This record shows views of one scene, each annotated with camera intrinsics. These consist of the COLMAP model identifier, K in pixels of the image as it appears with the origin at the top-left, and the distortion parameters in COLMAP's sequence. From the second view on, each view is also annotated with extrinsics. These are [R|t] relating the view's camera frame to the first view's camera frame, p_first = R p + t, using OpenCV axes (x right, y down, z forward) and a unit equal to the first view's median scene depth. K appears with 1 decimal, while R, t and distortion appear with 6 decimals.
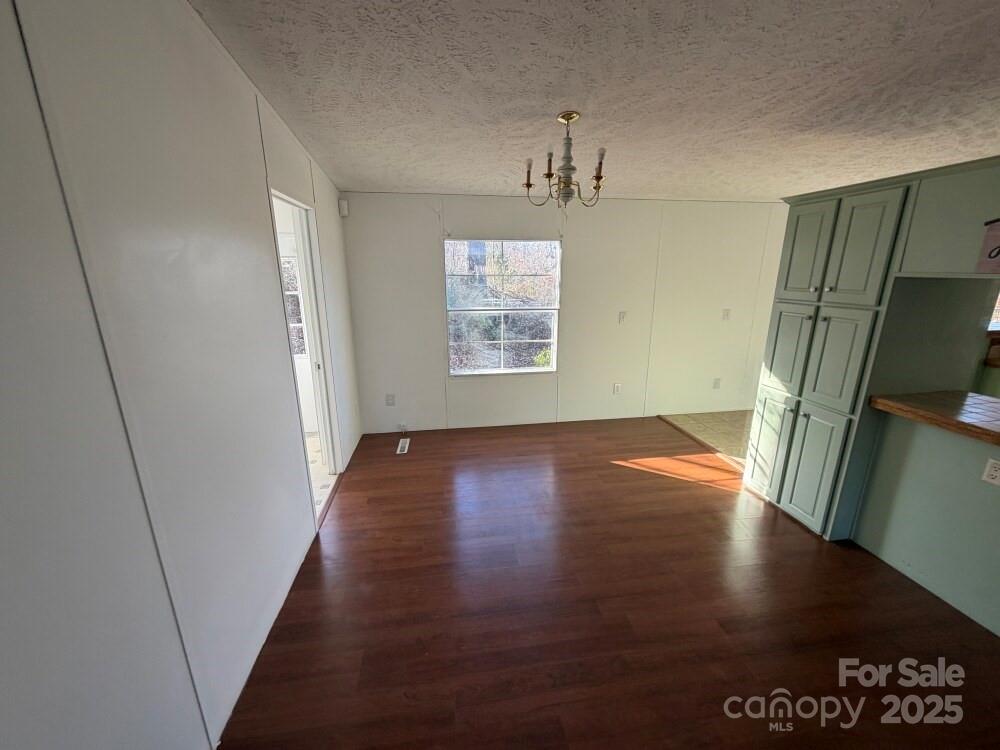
lens RADIAL K [[397.7, 0, 503.1], [0, 397.7, 376.3], [0, 0, 1]] dist [0.000423, 0.000465]
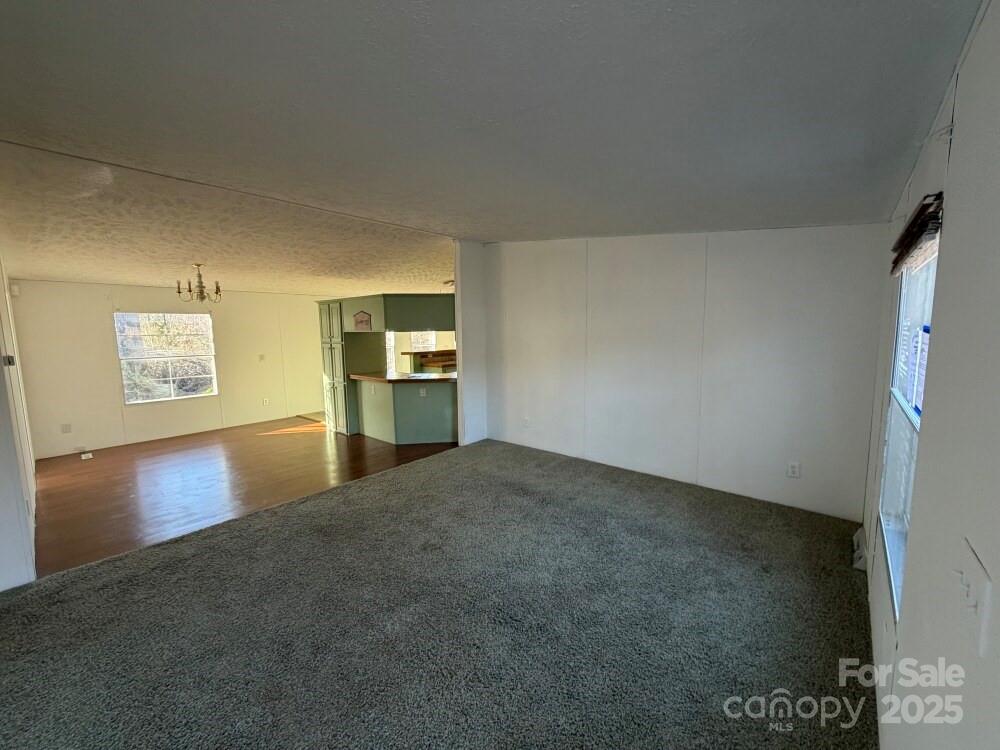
lens RADIAL K [[397.7, 0, 500.2], [0, 397.7, 376.3], [0, 0, 1]] dist [0.000423, 0.000465]
pose [[0.763140, -0.085589, 0.640540, -0.024094], [0.178956, 0.980417, -0.082205, 0.385951], [-0.620960, 0.177362, 0.763512, -1.410440]]
